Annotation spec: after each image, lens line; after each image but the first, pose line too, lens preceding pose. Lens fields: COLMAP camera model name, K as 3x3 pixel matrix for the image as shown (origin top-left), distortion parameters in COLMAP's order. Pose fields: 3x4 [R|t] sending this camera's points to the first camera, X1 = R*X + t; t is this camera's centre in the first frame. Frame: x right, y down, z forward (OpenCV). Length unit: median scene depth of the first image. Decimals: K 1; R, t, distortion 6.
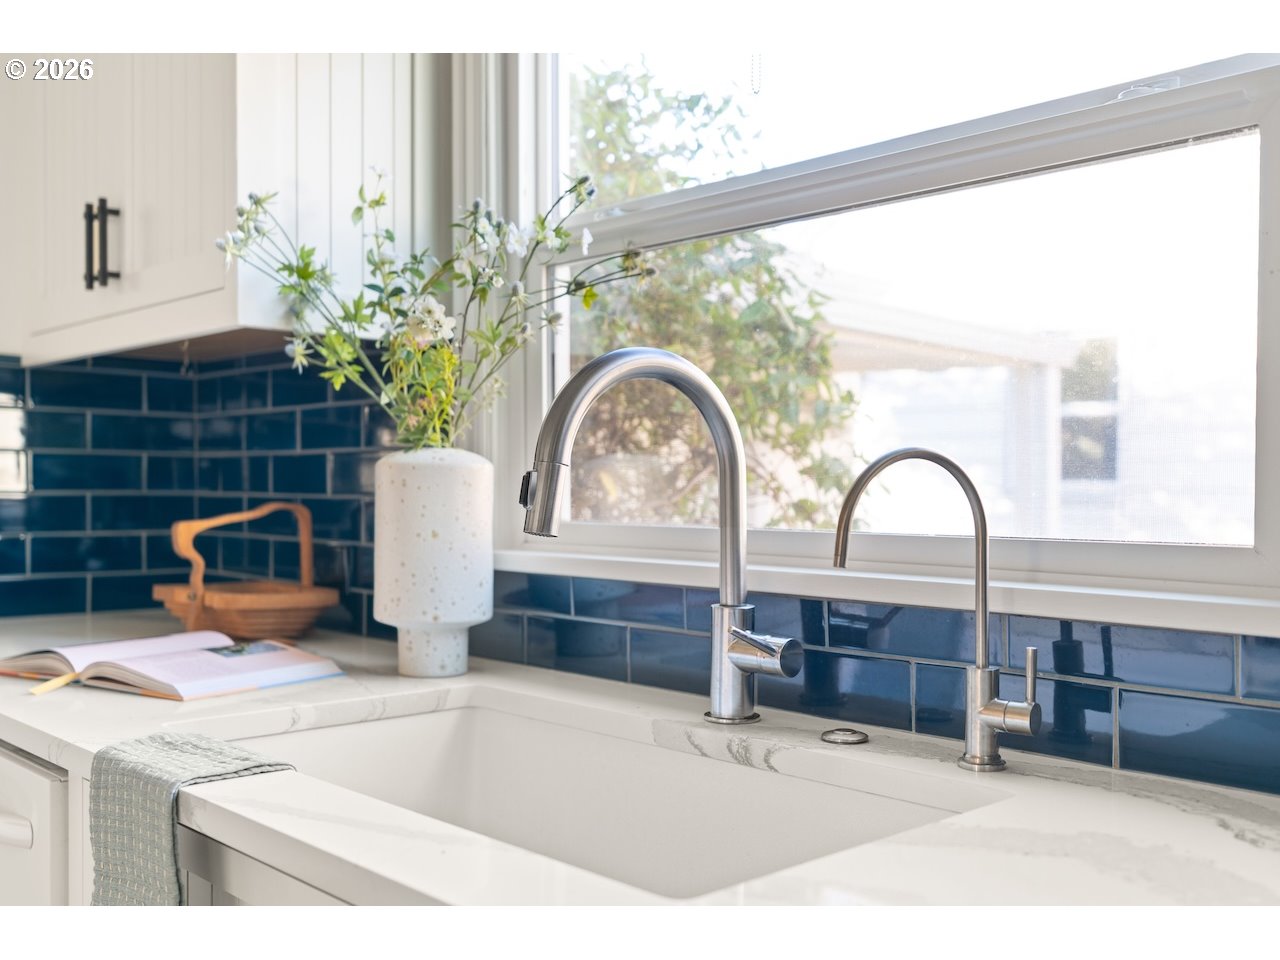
lens RADIAL K [[1254.0, 0, 647.3], [0, 1254.0, 517.5], [0, 0, 1]] dist [0.013139, 0.000000]
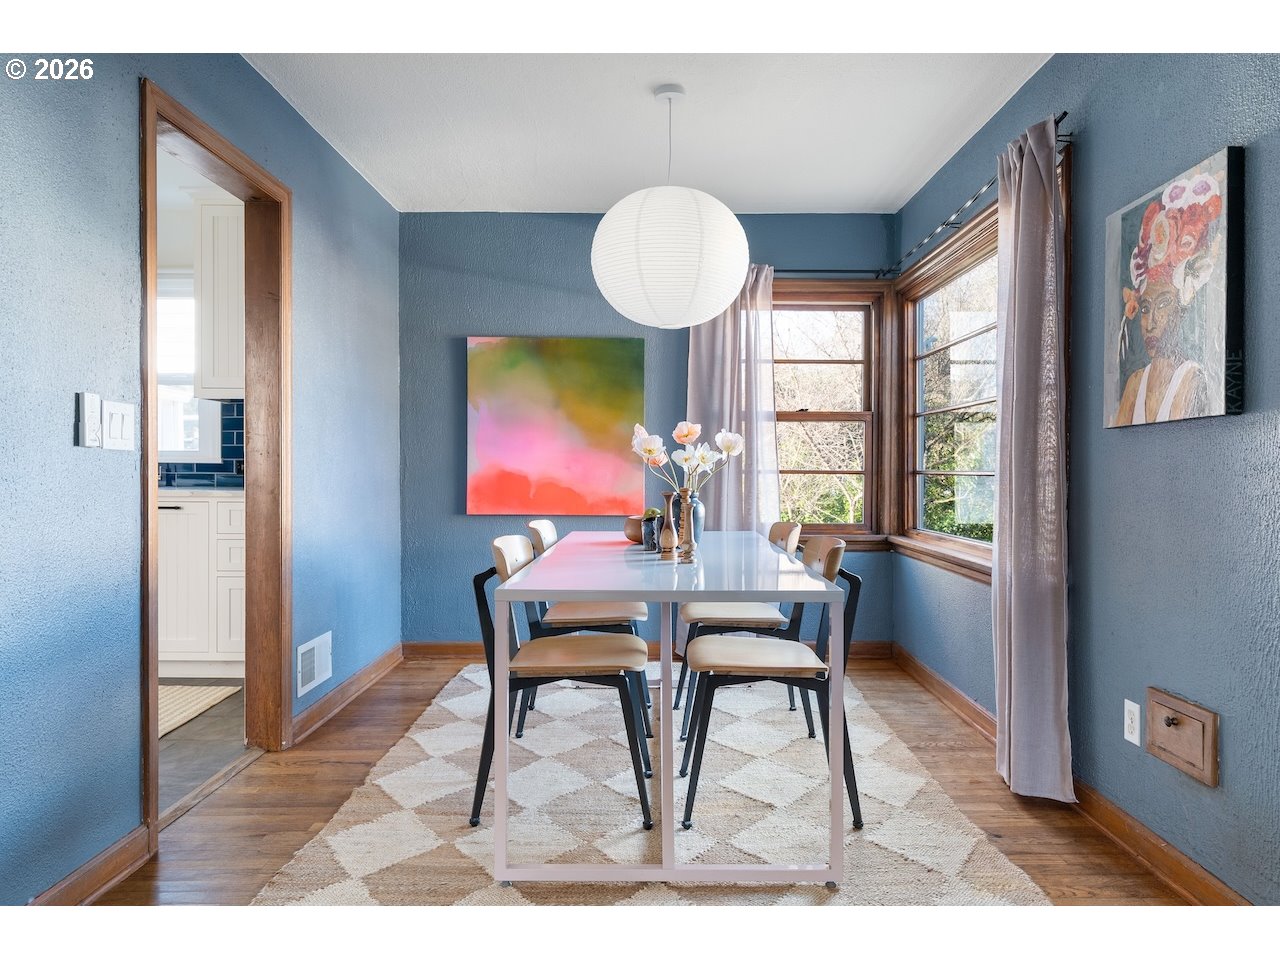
lens RADIAL K [[832.6, 0, 647.0], [0, 832.6, 476.4], [0, 0, 1]] dist [0.009709, 0.002202]
pose [[0.693970, -0.001792, 0.720001, -0.673233], [0.009888, 0.999926, -0.007042, 0.138316], [-0.719936, 0.012007, 0.693937, -2.422652]]
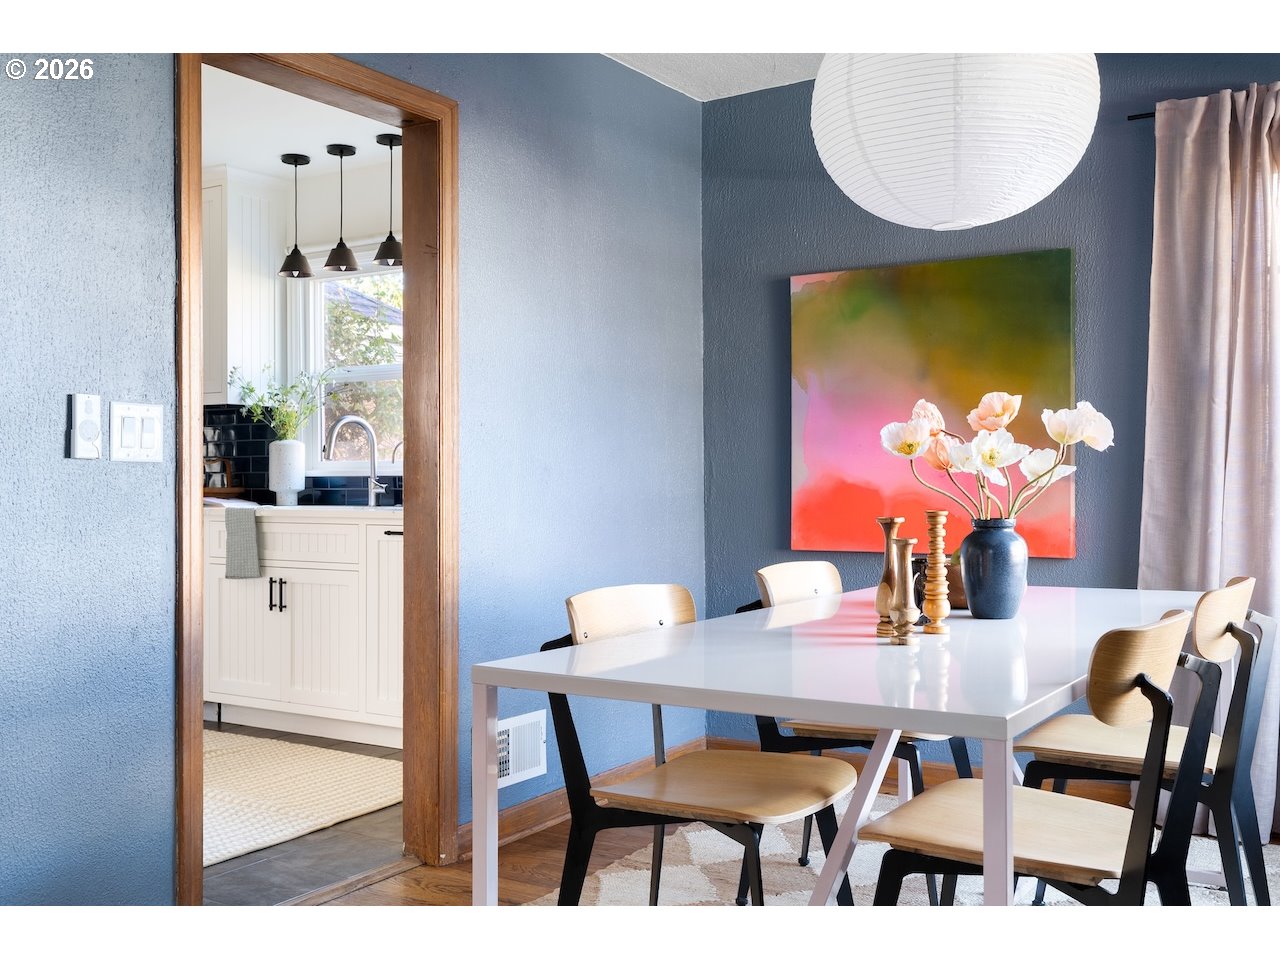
lens RADIAL K [[1254.0, 0, 635.4], [0, 1254.0, 488.5], [0, 0, 1]] dist [0.013139, 0.000000]
pose [[0.973067, -0.006722, 0.230423, -0.036739], [0.010529, 0.999828, -0.015295, 0.144876], [-0.230281, 0.017309, 0.972970, -2.630741]]
